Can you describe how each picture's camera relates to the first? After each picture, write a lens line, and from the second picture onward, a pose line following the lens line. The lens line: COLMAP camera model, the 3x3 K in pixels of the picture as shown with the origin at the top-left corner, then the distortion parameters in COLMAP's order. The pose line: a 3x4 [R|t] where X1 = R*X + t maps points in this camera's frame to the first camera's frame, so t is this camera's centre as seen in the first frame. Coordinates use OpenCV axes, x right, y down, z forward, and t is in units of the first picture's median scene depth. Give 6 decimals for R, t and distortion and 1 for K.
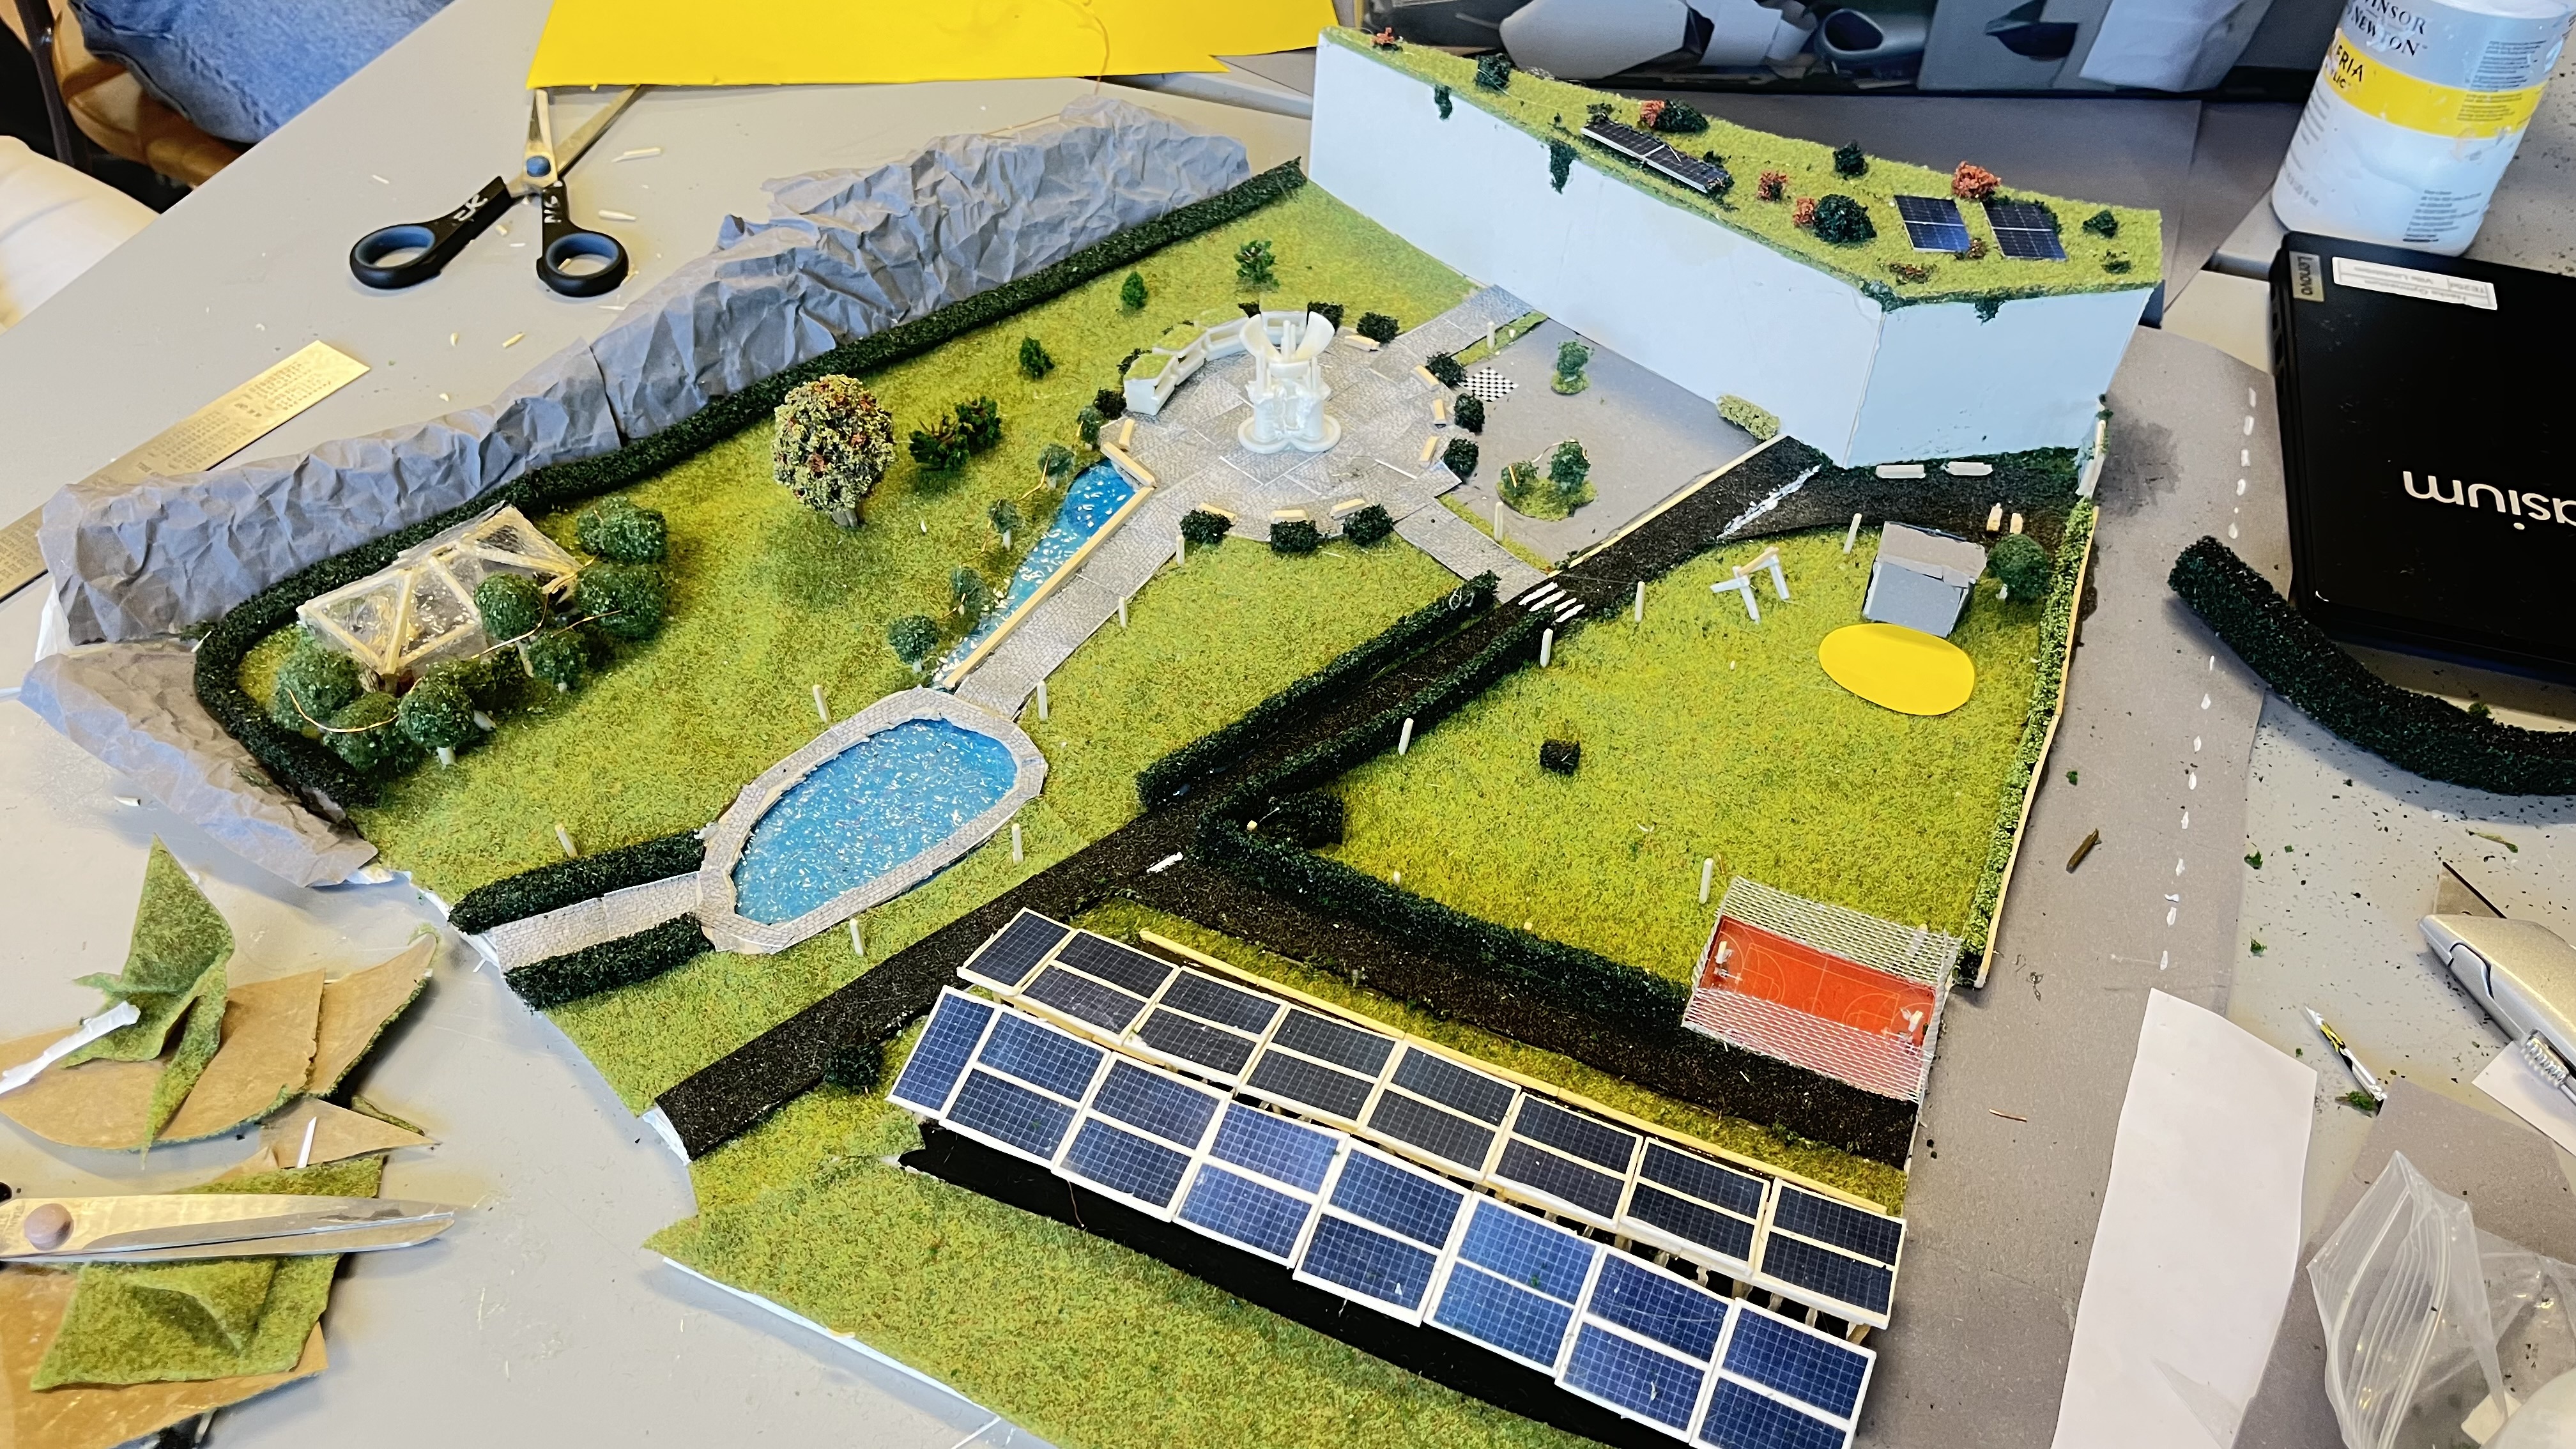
lens RADIAL K [[1961.2, 0, 1305.7], [0, 1961.2, 713.3], [0, 0, 1]] dist [0.038132, -0.012614]
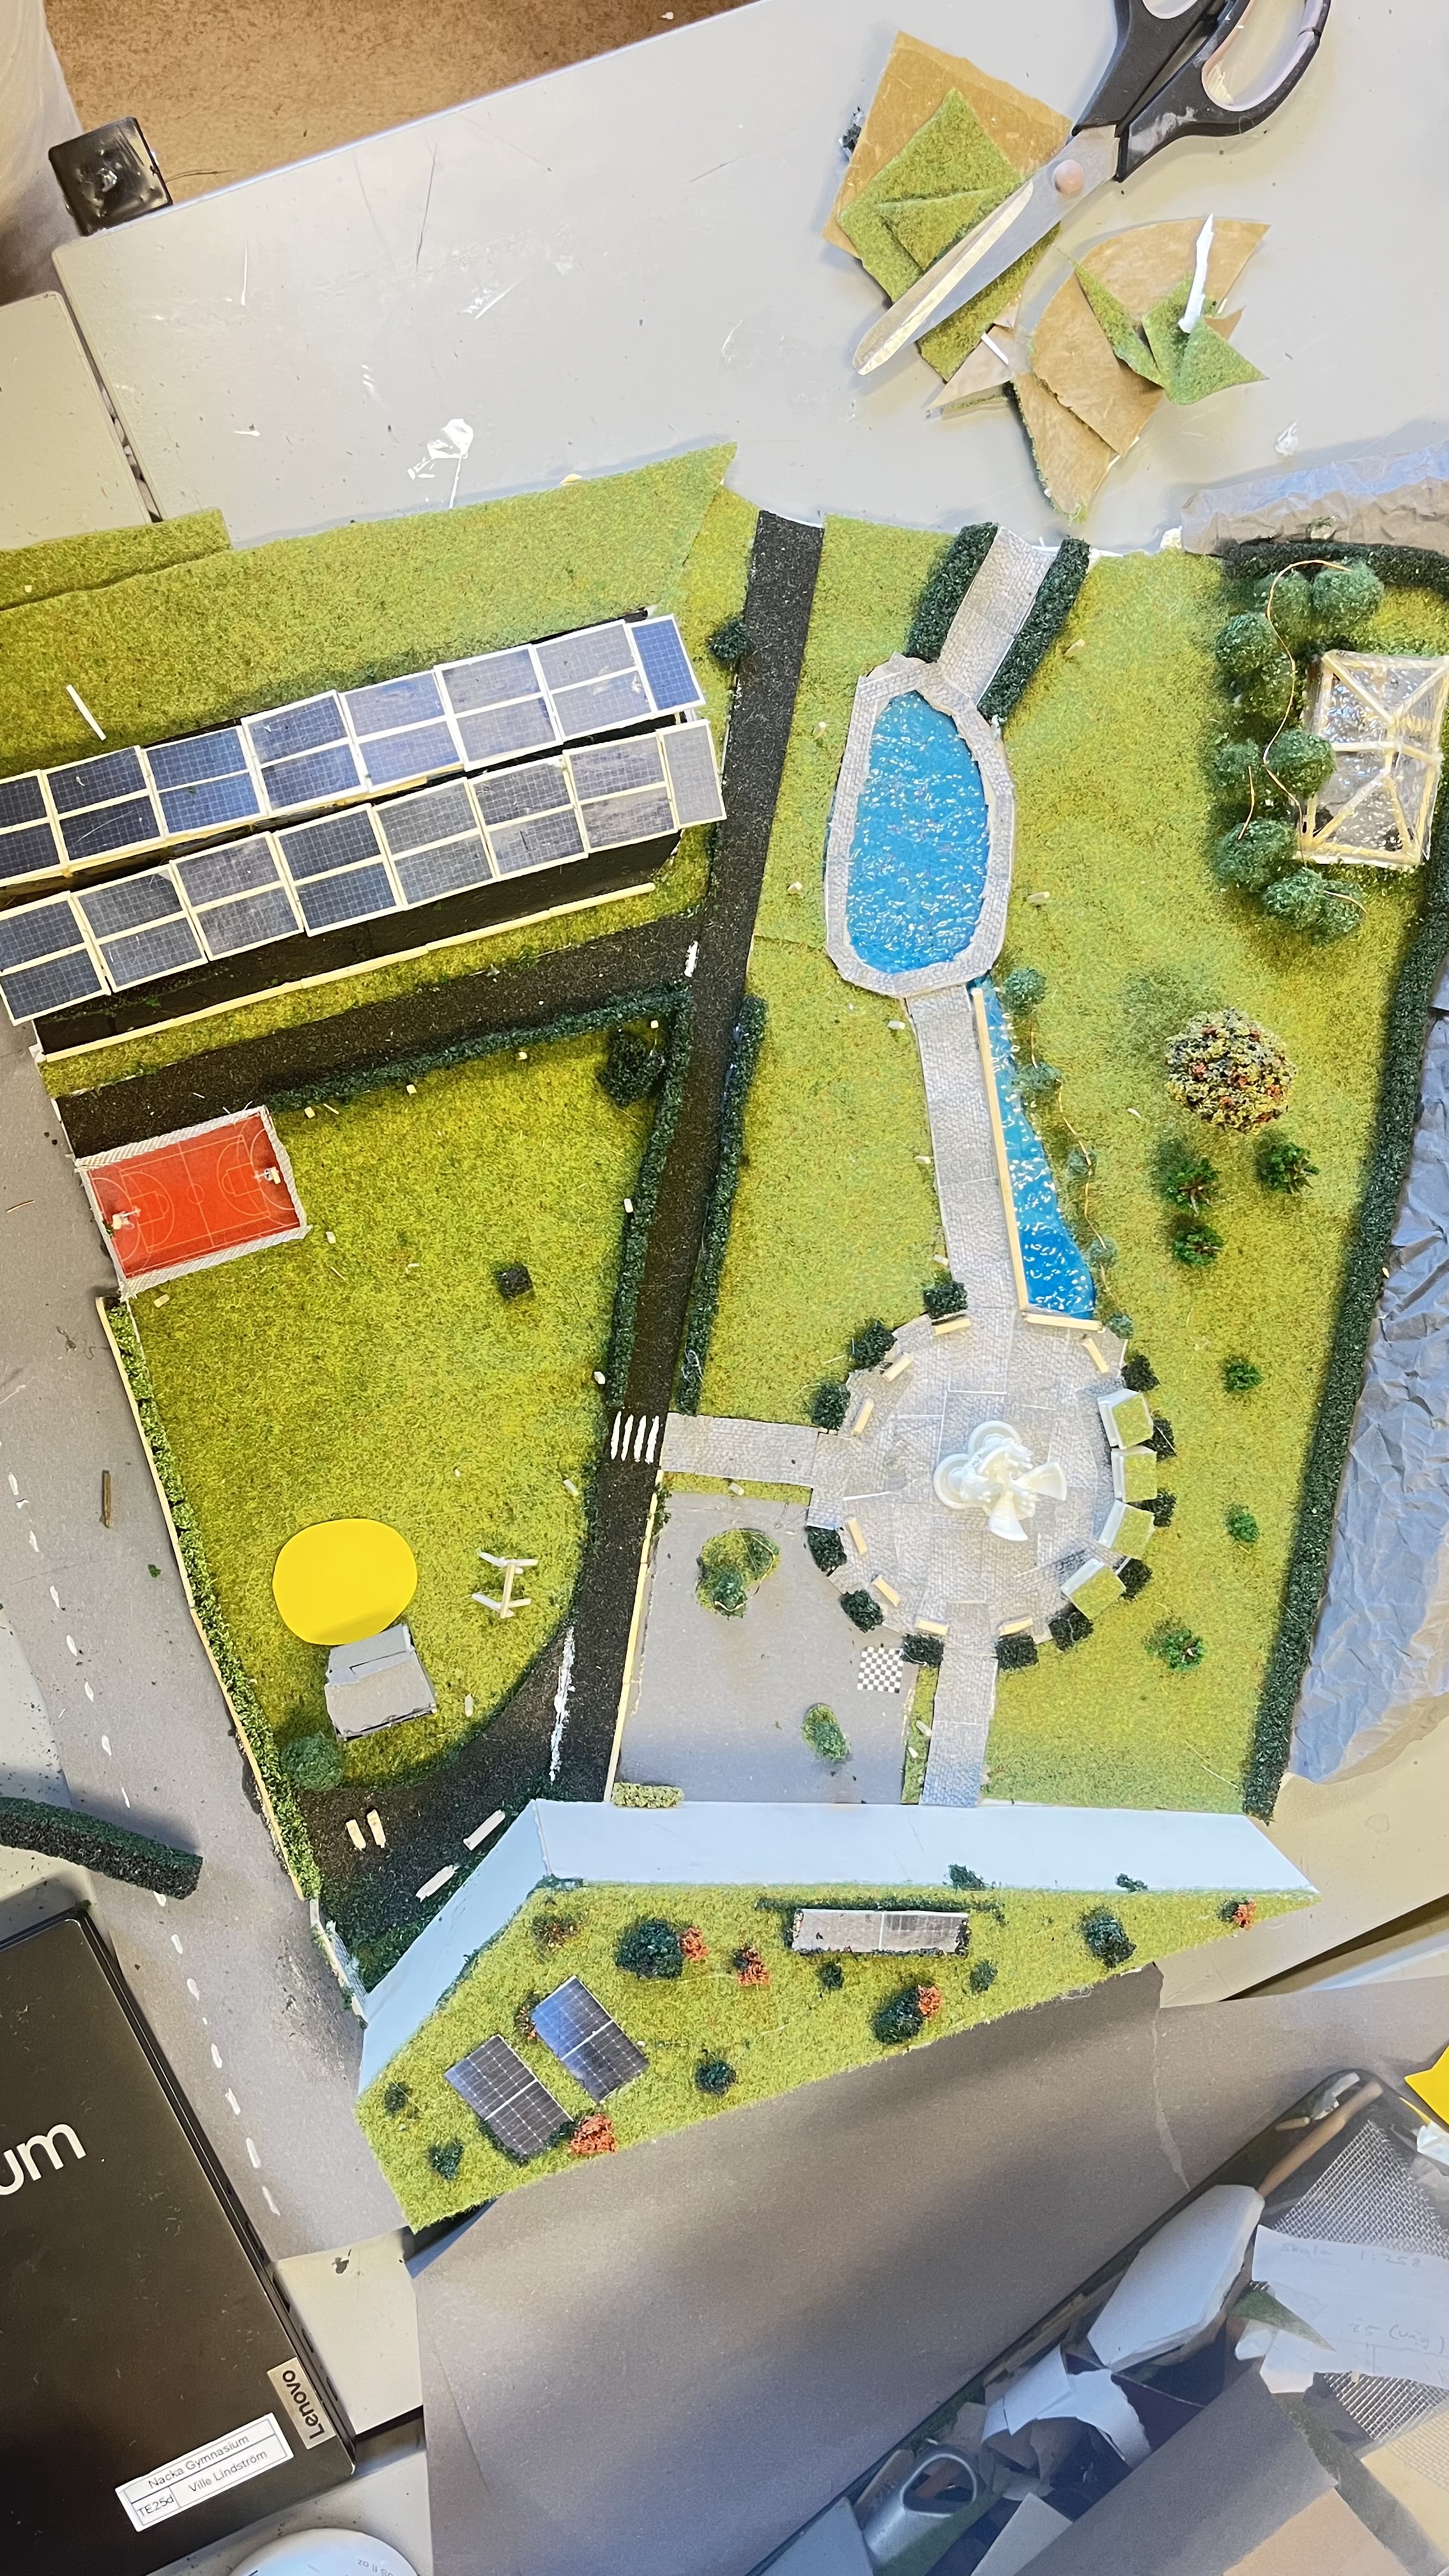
lens RADIAL K [[1961.2, 0, 727.2], [0, 1961.2, 1291.4], [0, 0, 1]] dist [0.038132, -0.012614]
pose [[-0.753961, 0.652626, -0.074978, 0.112281], [-0.577381, -0.603905, 0.549482, -0.602344], [0.313326, 0.457579, 0.832135, 0.091822]]
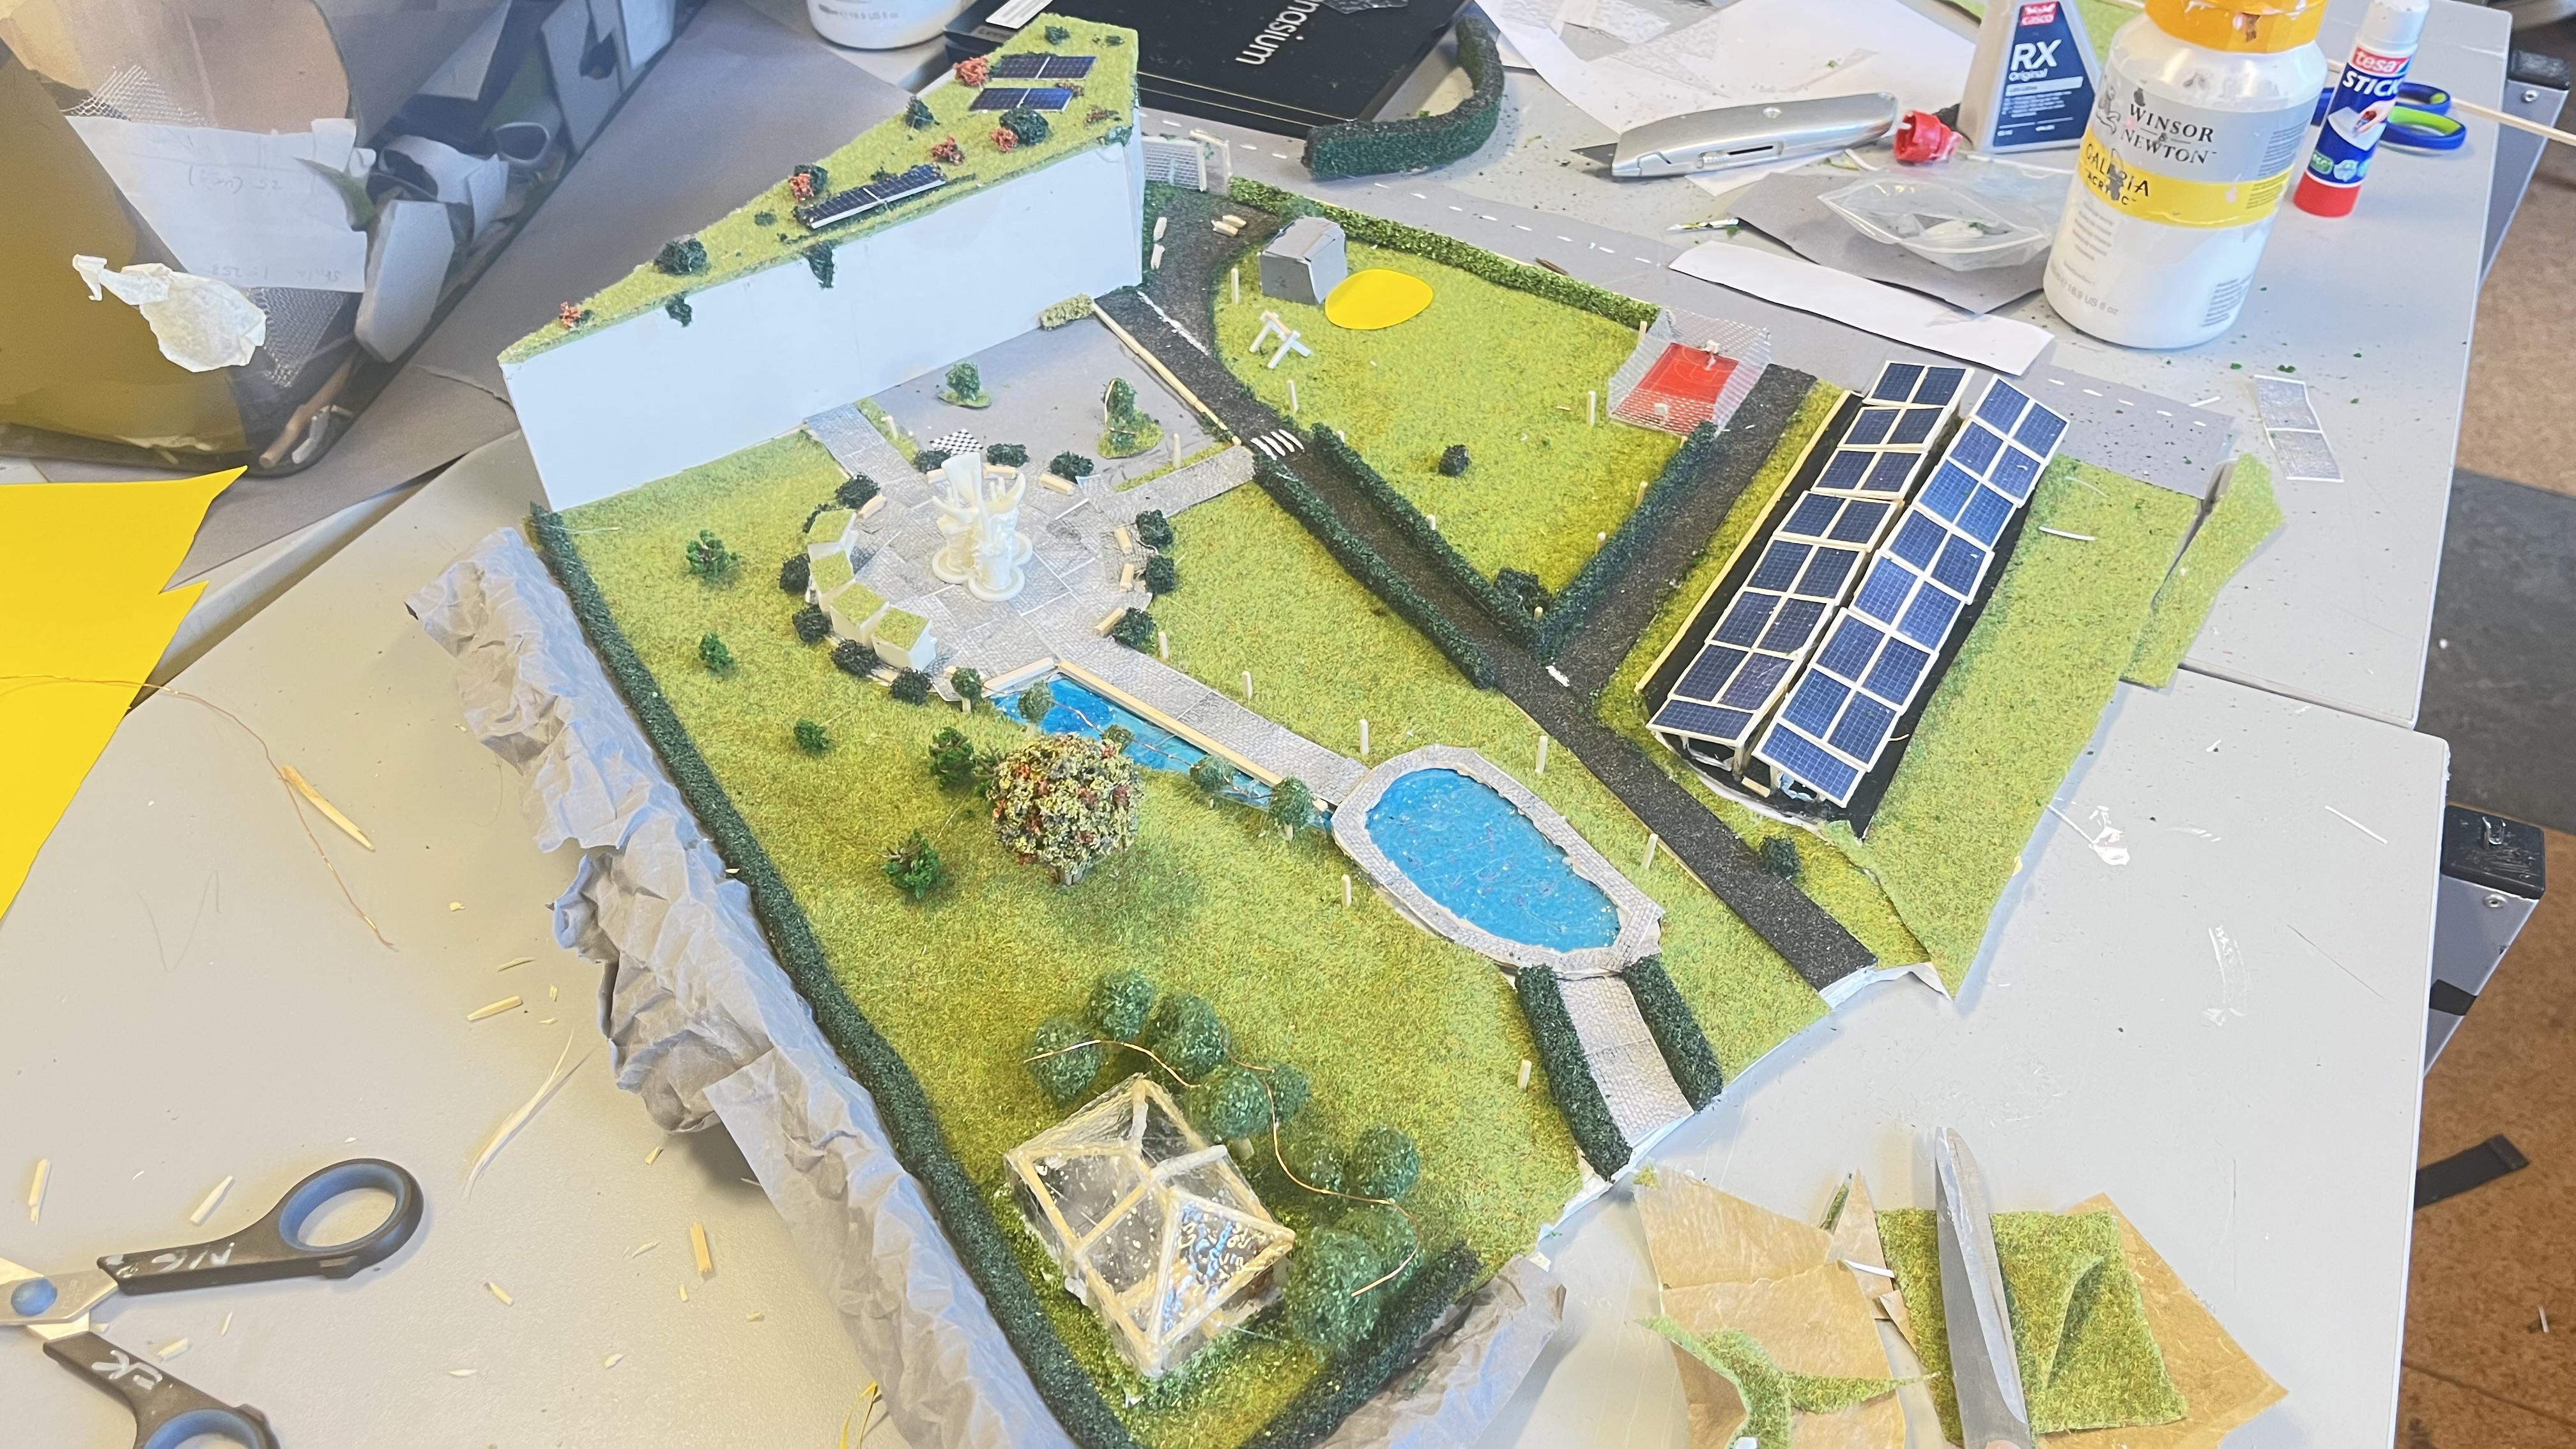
lens RADIAL K [[1961.2, 0, 1304.2], [0, 1961.2, 744.1], [0, 0, 1]] dist [0.038132, -0.012614]
pose [[0.128137, -0.711742, 0.690655, -0.799968], [0.710561, 0.551705, 0.436720, -0.449960], [-0.691870, 0.434792, 0.576430, 0.369677]]
